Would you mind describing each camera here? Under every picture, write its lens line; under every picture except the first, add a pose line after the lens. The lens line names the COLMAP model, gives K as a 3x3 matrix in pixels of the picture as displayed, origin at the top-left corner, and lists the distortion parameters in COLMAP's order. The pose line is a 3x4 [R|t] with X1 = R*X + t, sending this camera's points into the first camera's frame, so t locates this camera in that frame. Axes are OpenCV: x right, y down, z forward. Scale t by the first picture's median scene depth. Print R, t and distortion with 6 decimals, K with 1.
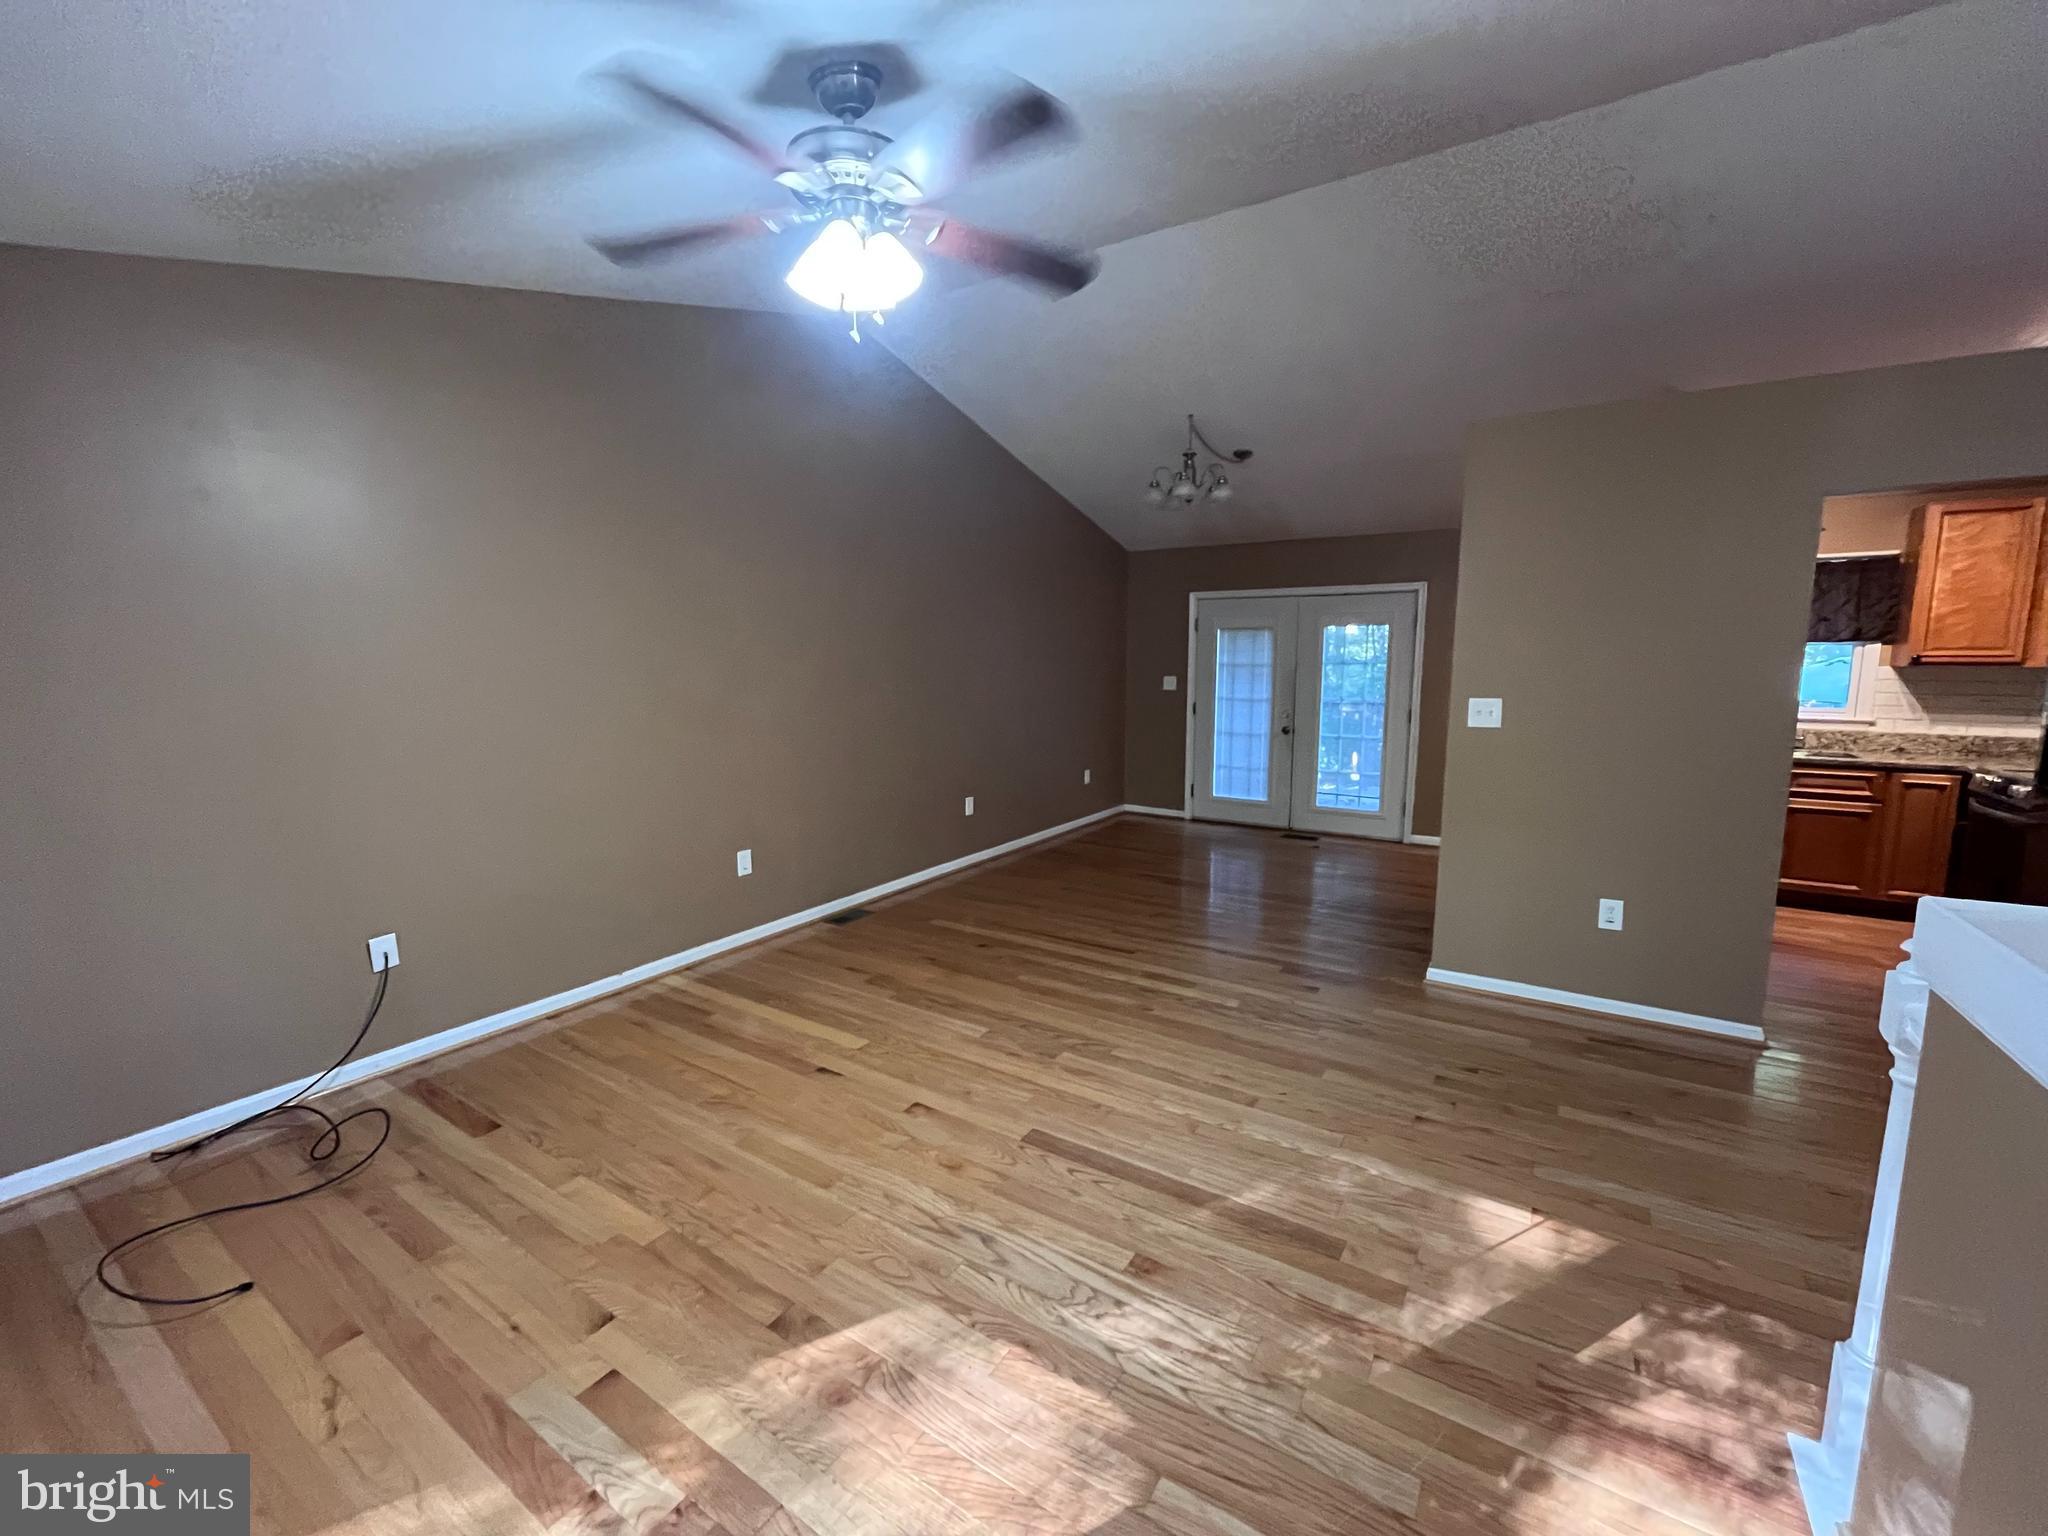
lens RADIAL K [[828.1, 0, 1033.7], [0, 828.1, 763.9], [0, 0, 1]] dist [-0.004159, 0.000565]
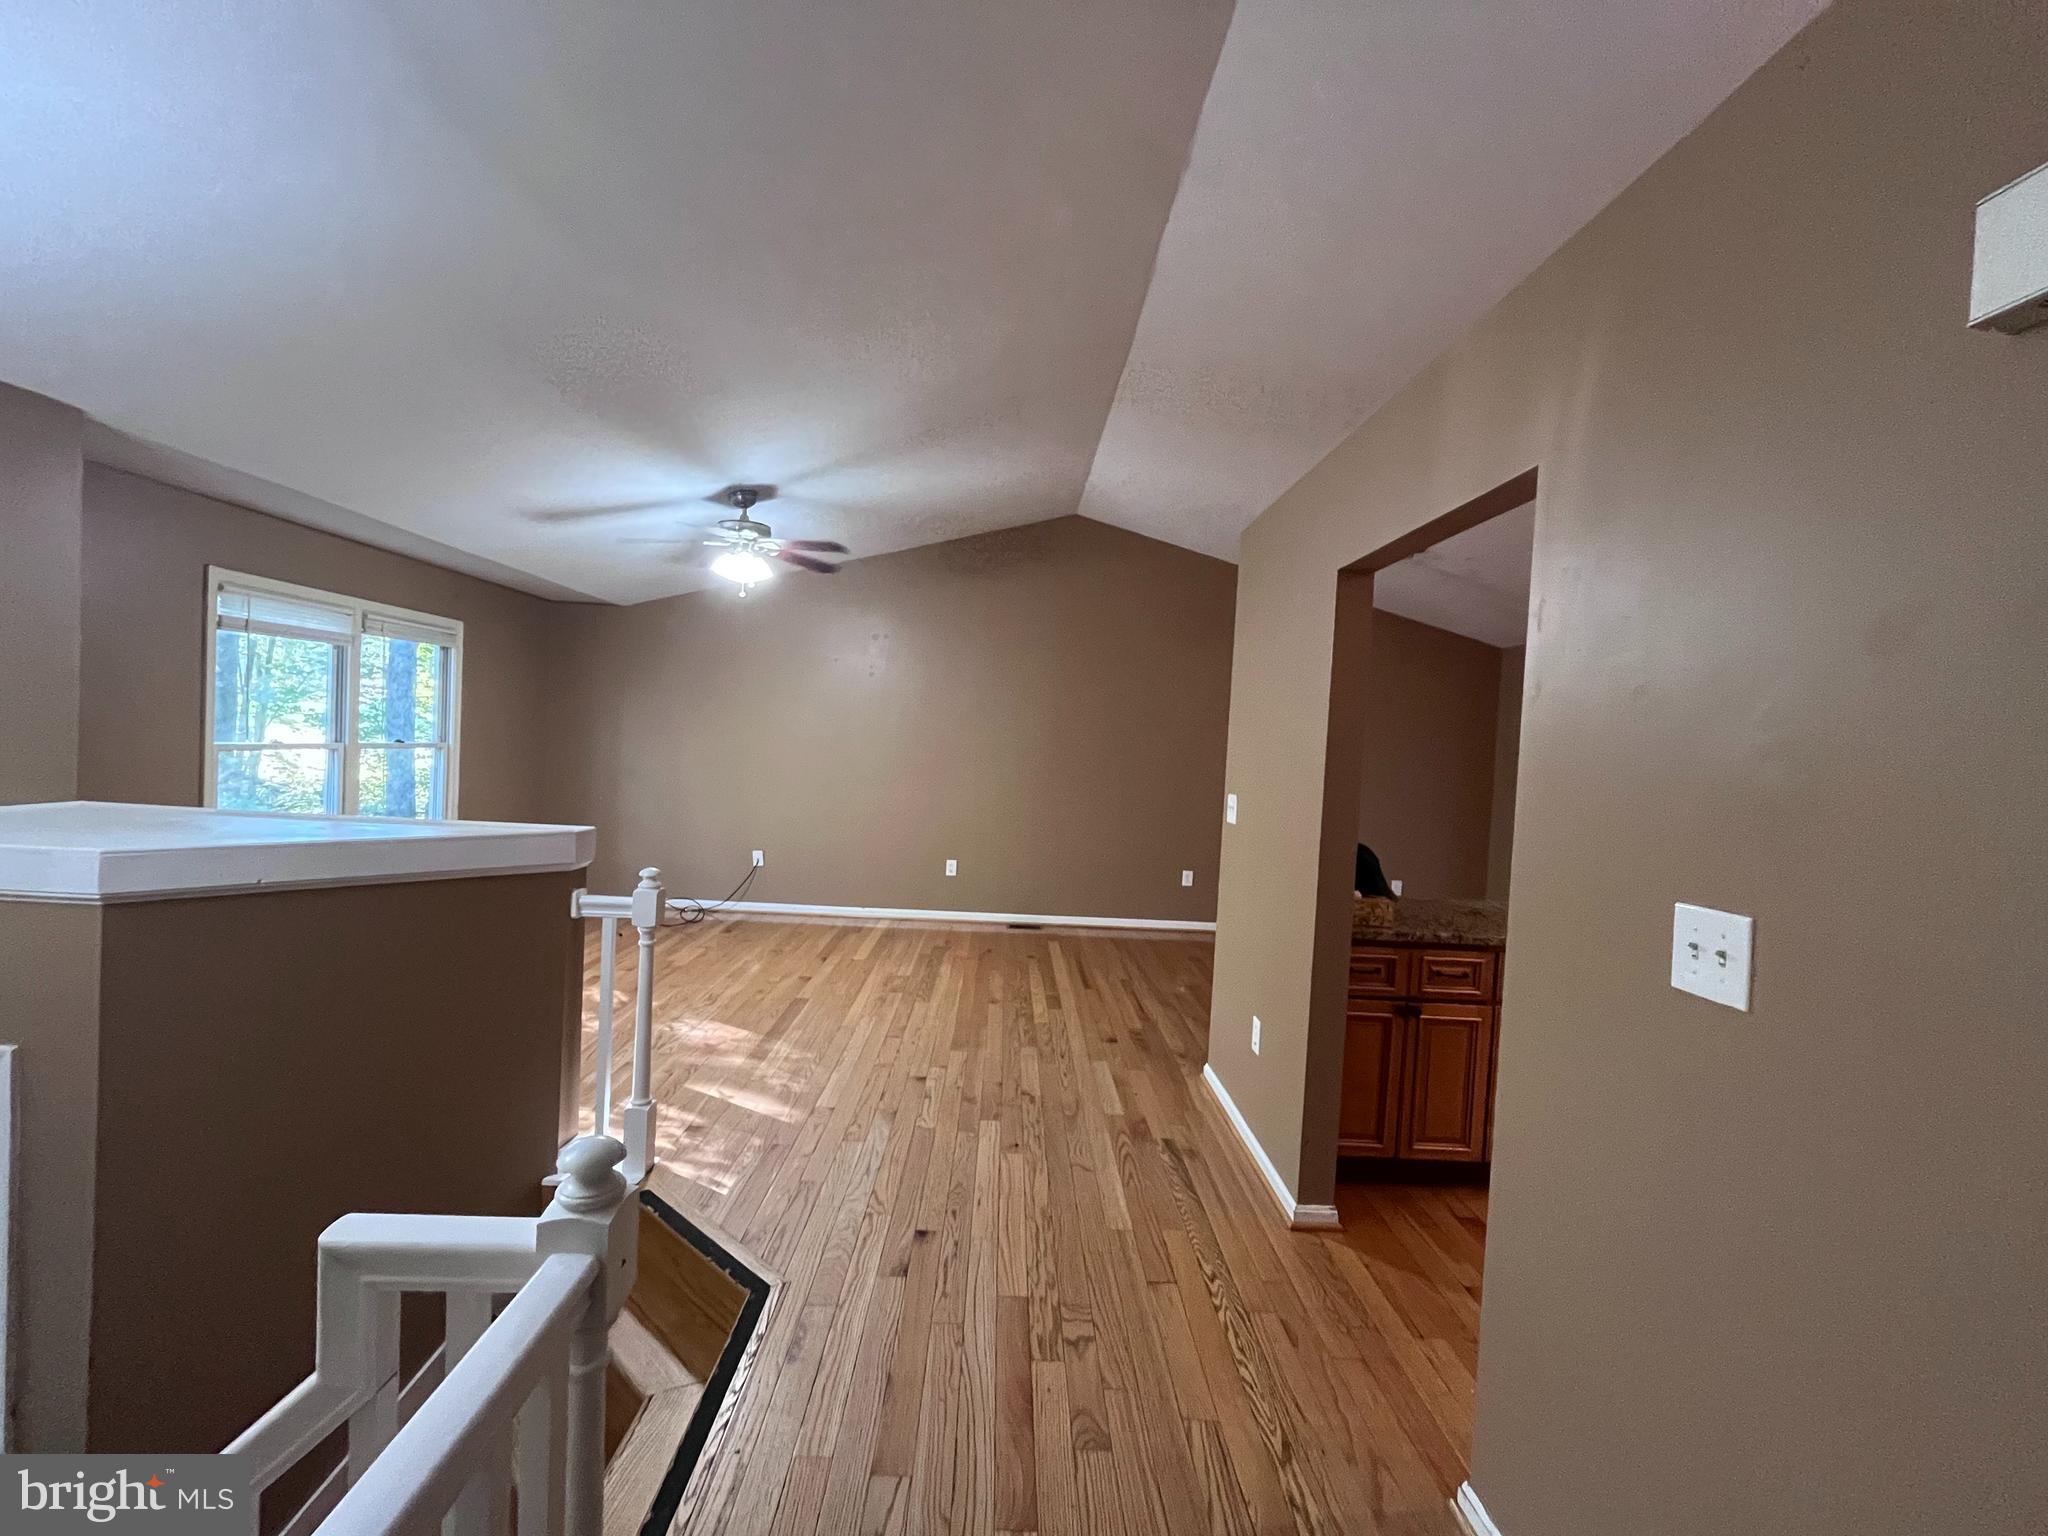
lens RADIAL K [[828.1, 0, 1014.3], [0, 828.1, 768.9], [0, 0, 1]] dist [-0.004159, 0.000565]
pose [[0.546349, 0.043399, -0.836432, 1.343286], [-0.157141, 0.986234, -0.051472, -0.005040], [0.822684, 0.159560, 0.545648, 0.278263]]
